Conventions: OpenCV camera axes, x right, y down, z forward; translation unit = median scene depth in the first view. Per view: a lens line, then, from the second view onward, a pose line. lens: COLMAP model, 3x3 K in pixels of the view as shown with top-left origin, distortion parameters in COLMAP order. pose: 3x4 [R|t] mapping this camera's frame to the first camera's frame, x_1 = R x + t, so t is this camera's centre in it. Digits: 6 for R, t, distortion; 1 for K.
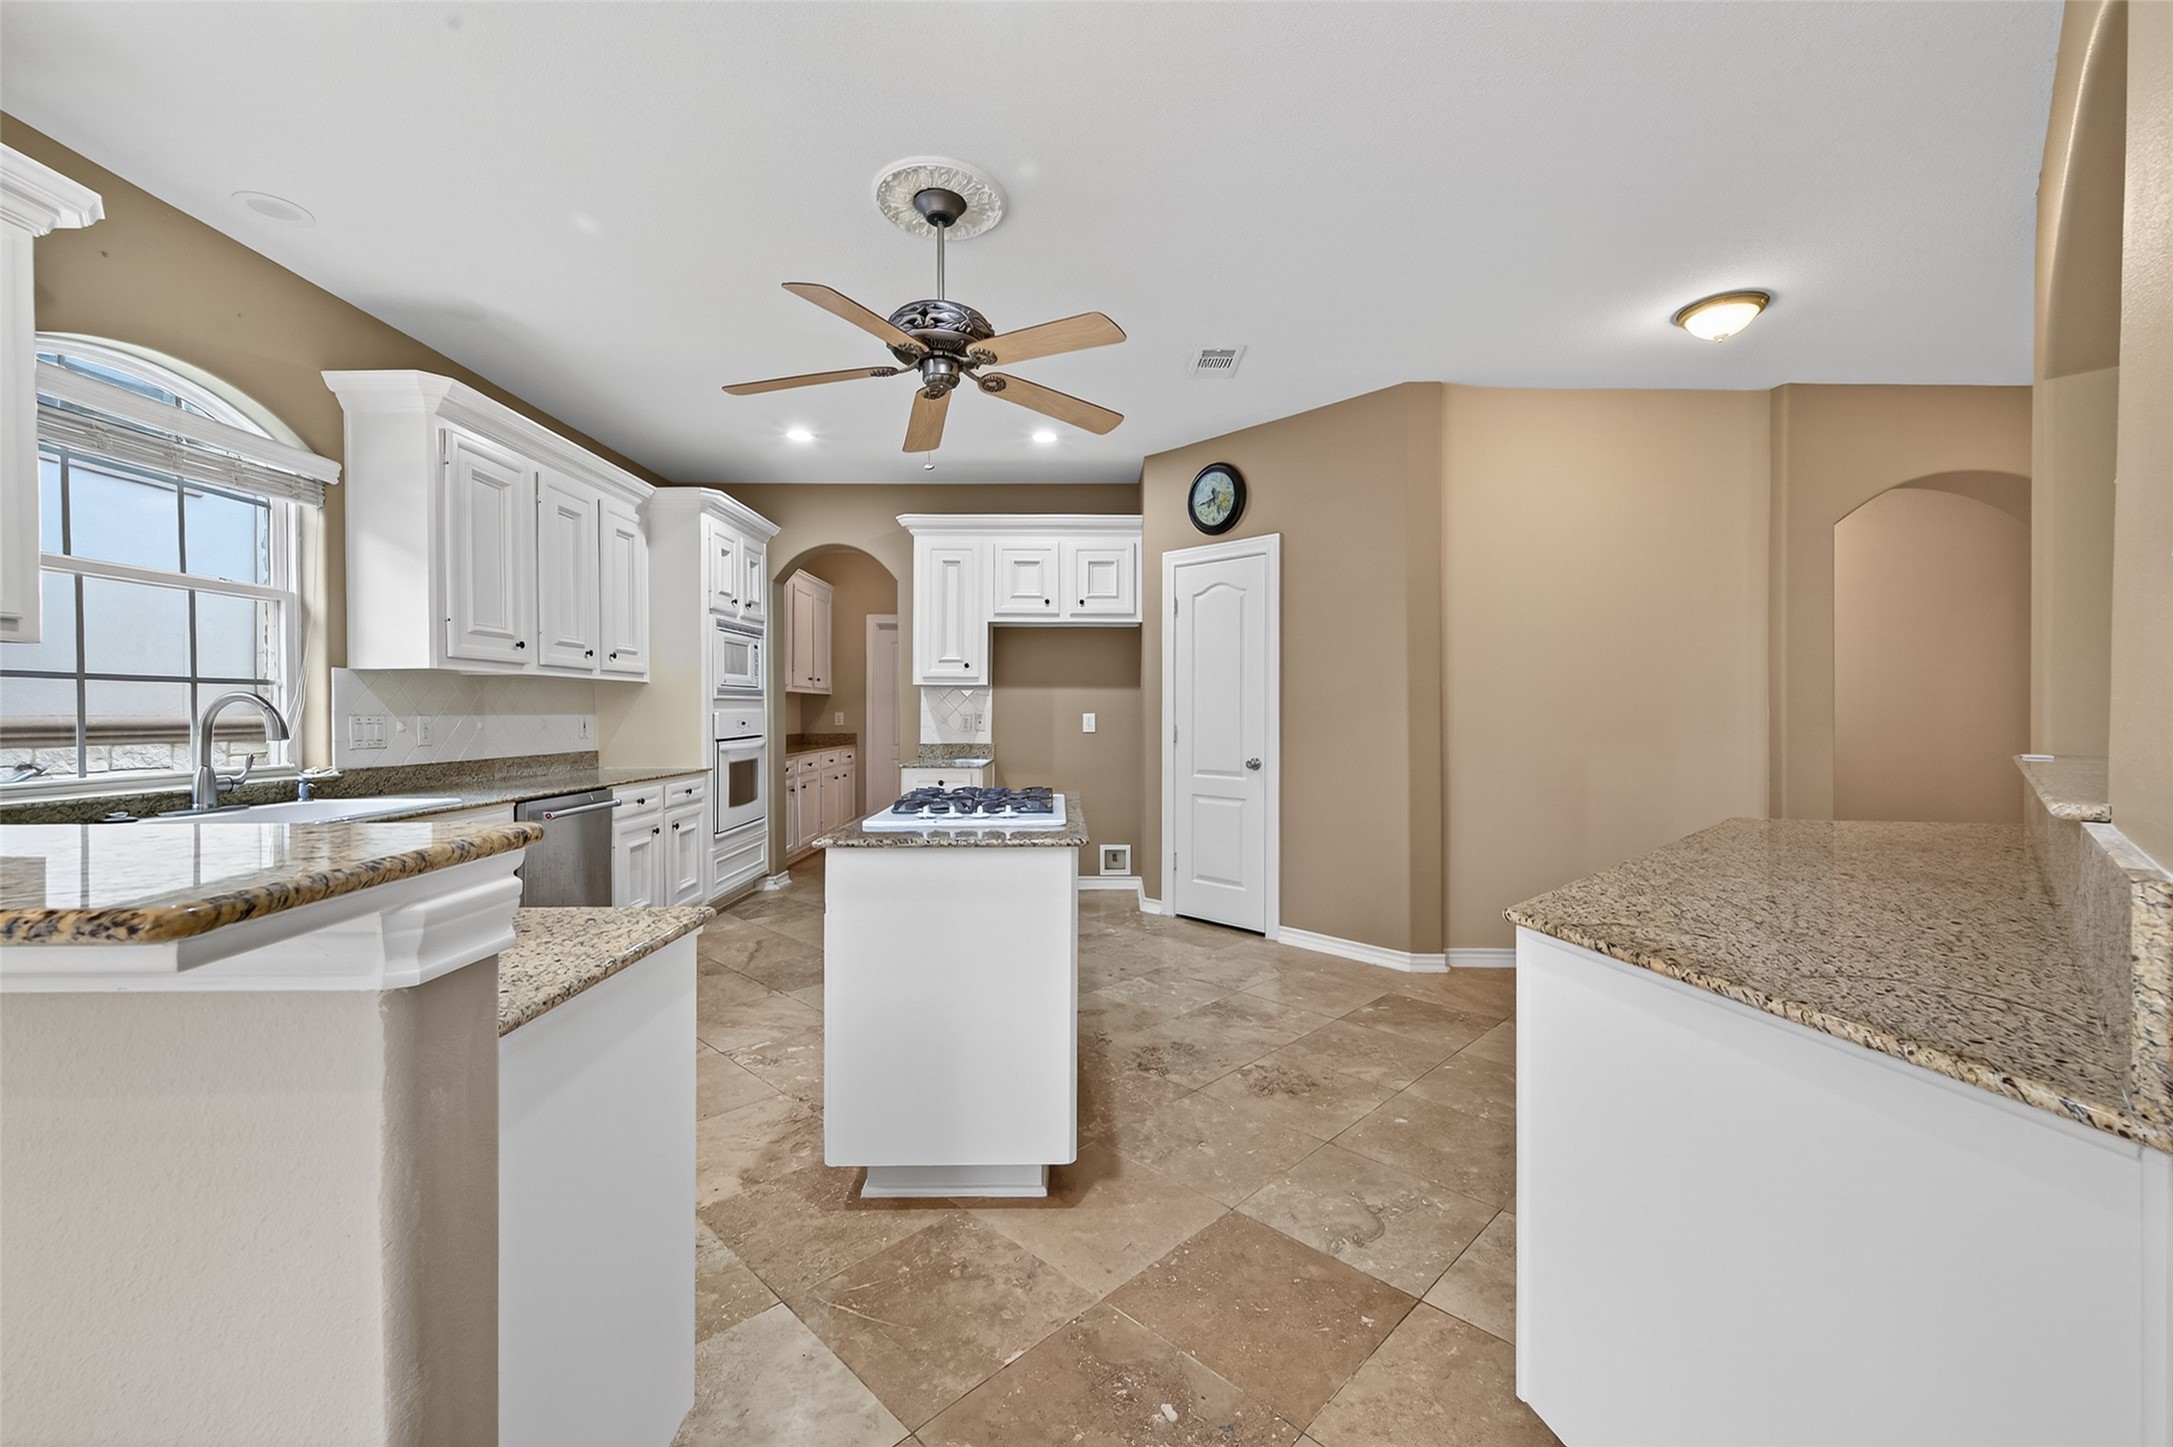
lens RADIAL K [[884.9, 0, 1069.5], [0, 884.9, 713.9], [0, 0, 1]] dist [0.010498, -0.000062]
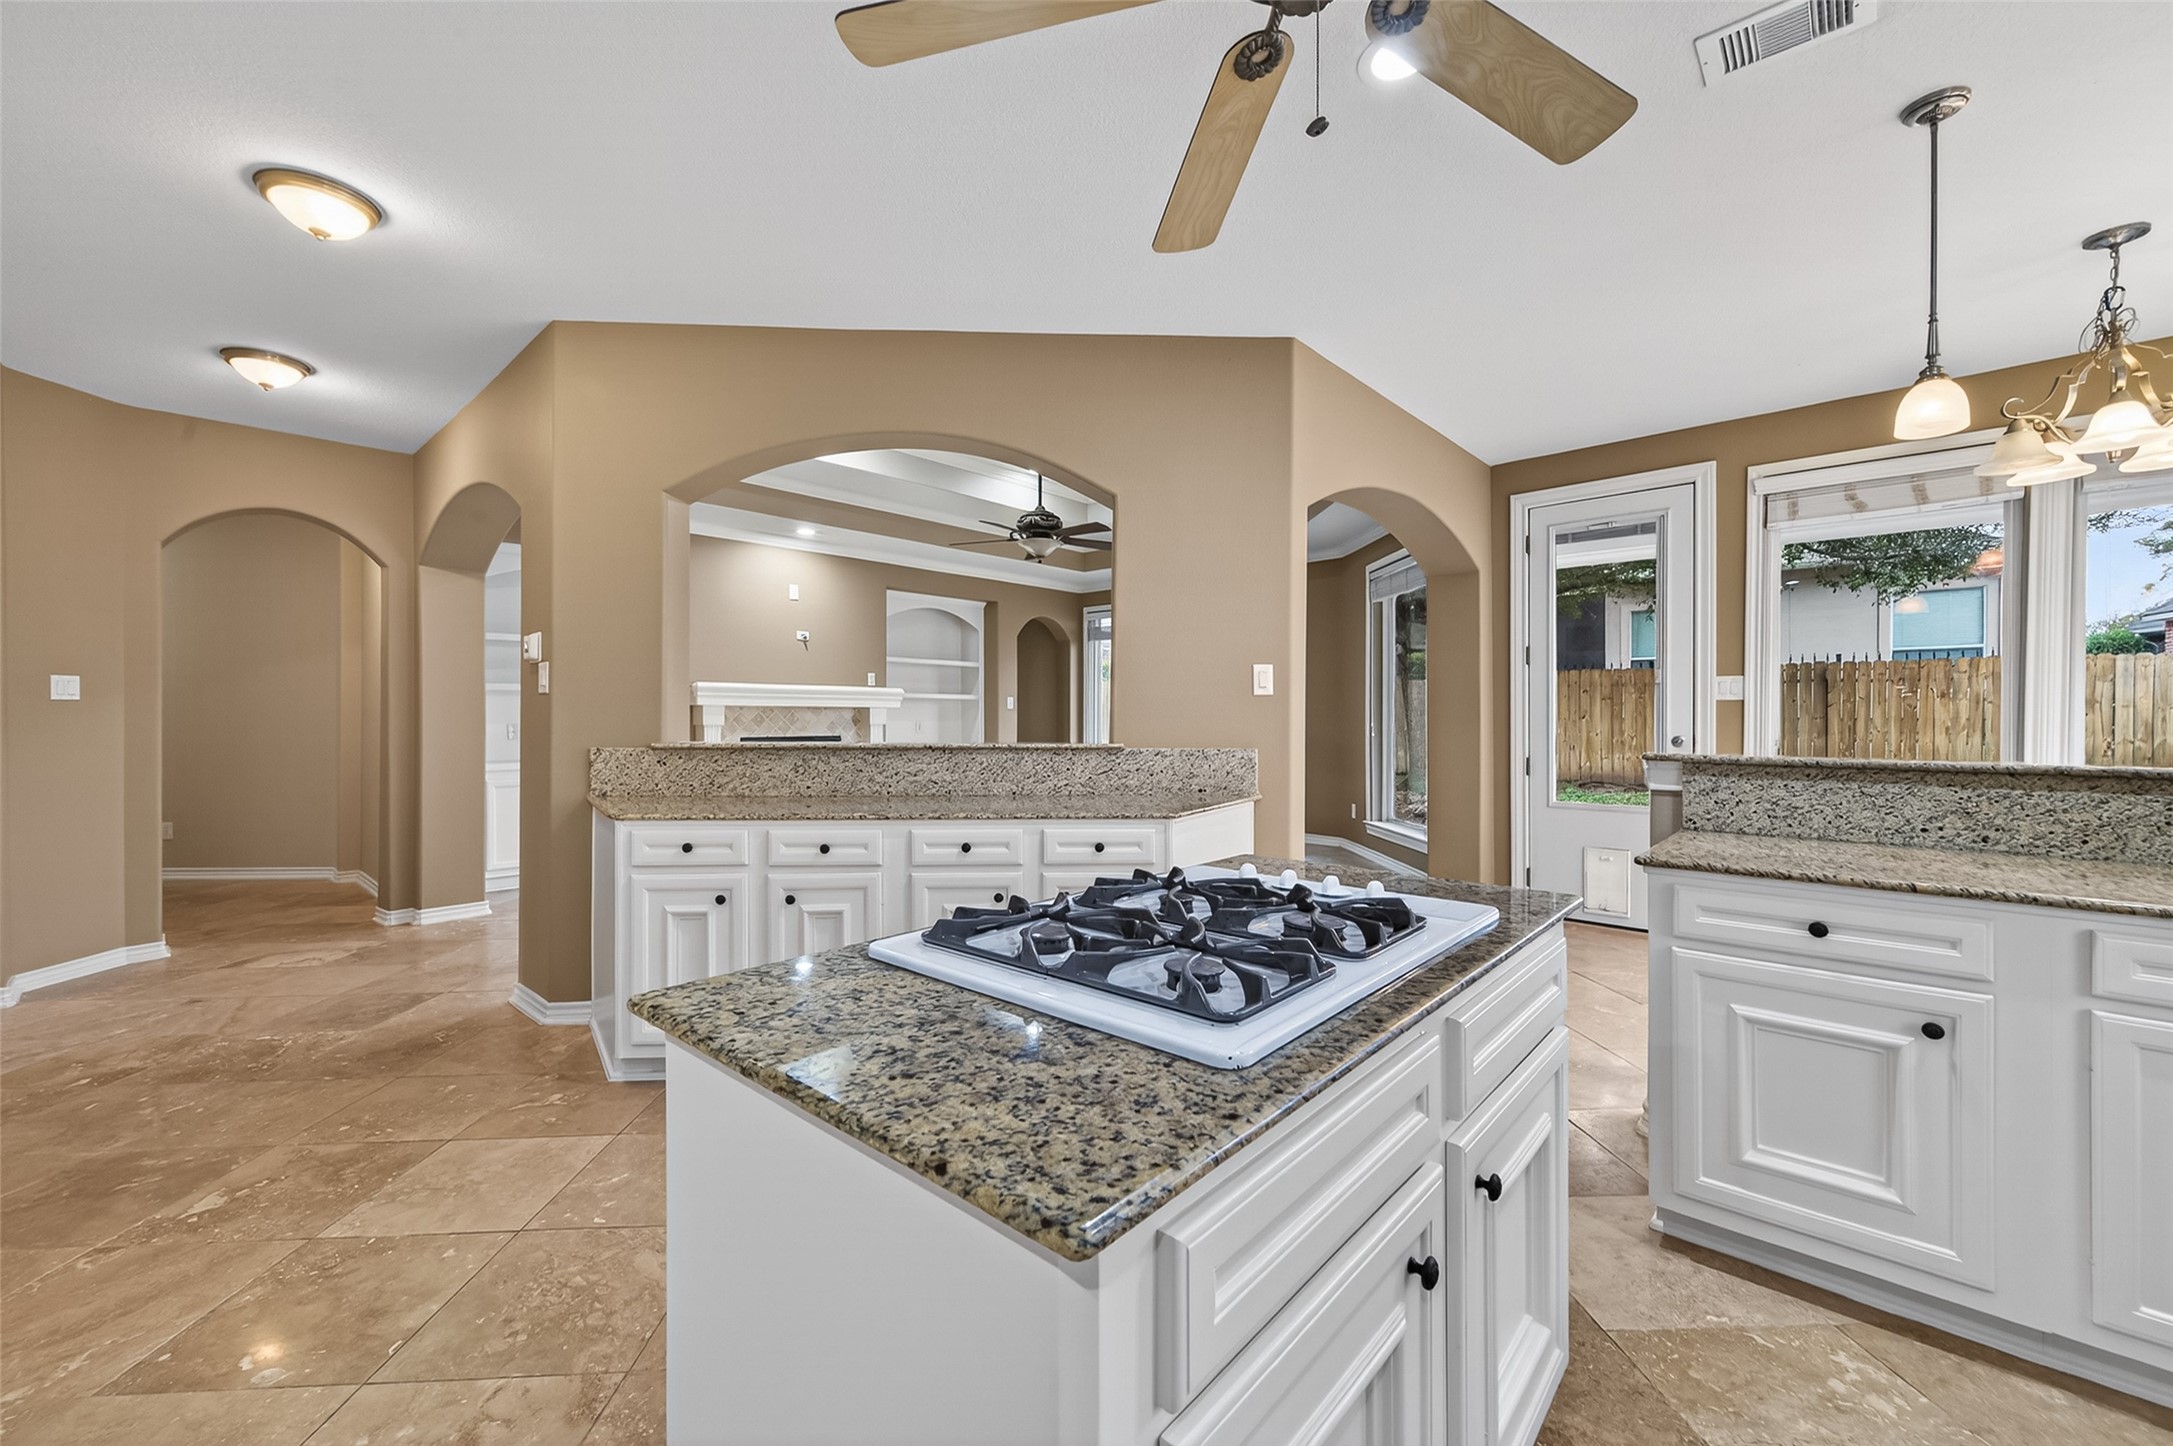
lens RADIAL K [[855.6, 0, 1096.4], [0, 855.6, 716.3], [0, 0, 1]] dist [0.010402, -0.000527]
pose [[-0.748351, -0.002678, 0.663298, -0.215273], [0.000110, 0.999991, 0.004161, -0.001933], [-0.663303, 0.003186, -0.748344, 0.840739]]
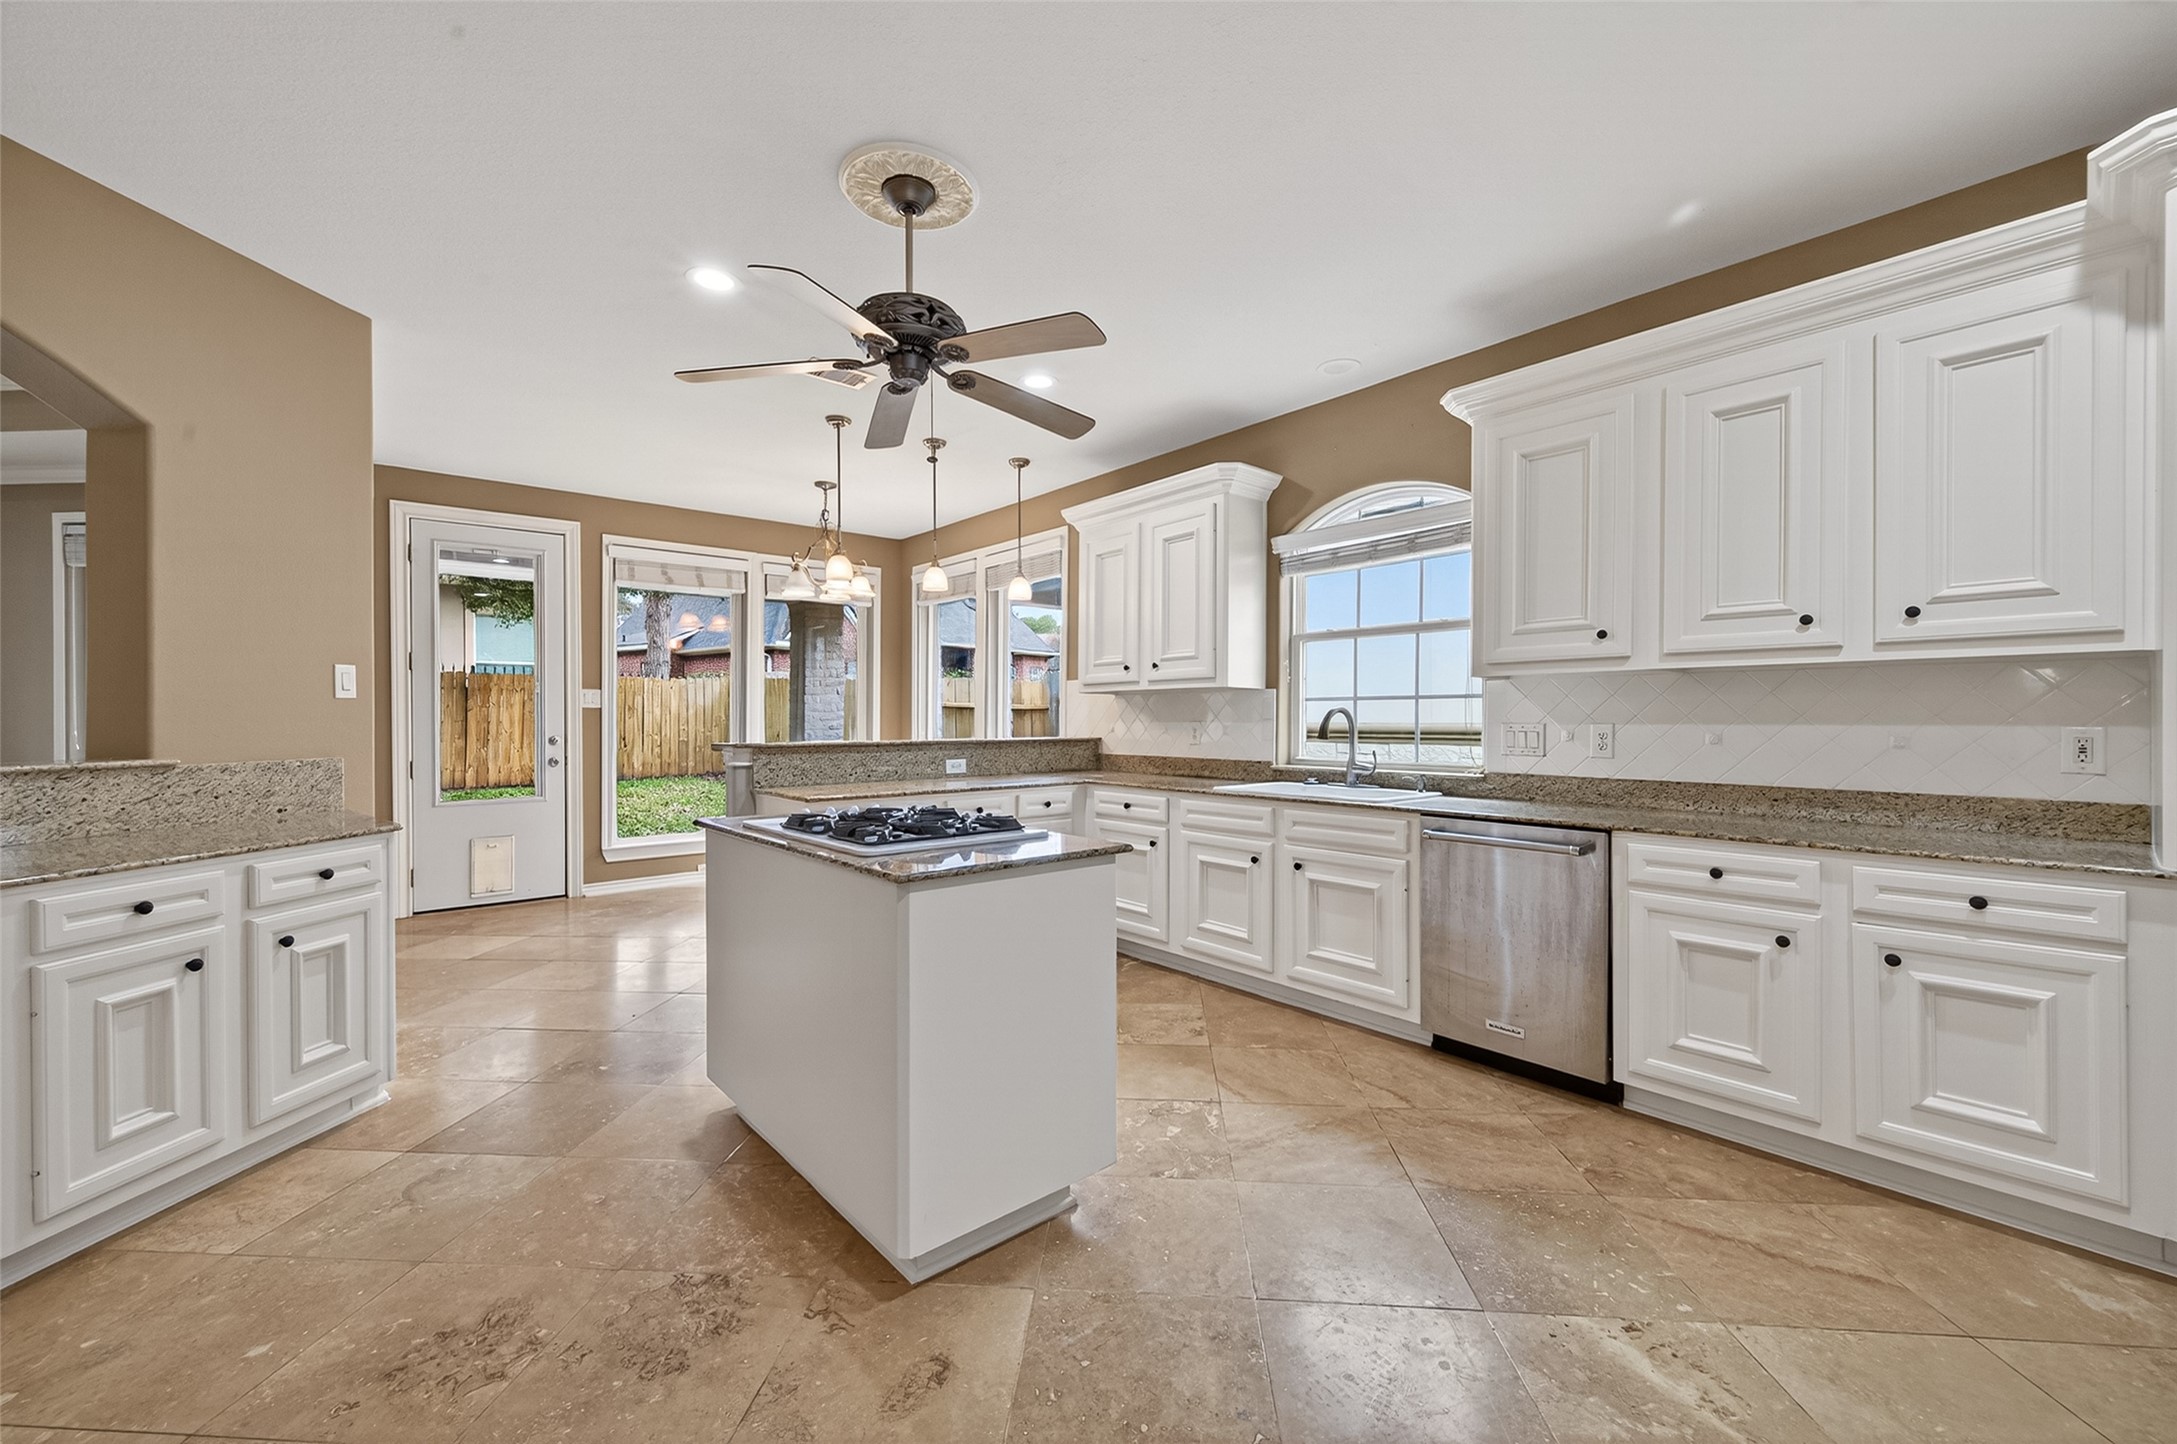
lens RADIAL K [[861.3, 0, 1086.6], [0, 861.3, 721.6], [0, 0, 1]] dist [0.007706, -0.000778]
pose [[-0.758221, 0.002726, -0.651992, 0.192502], [-0.001505, 0.999981, 0.005931, -0.004318], [0.651996, 0.005478, -0.758203, 1.104583]]
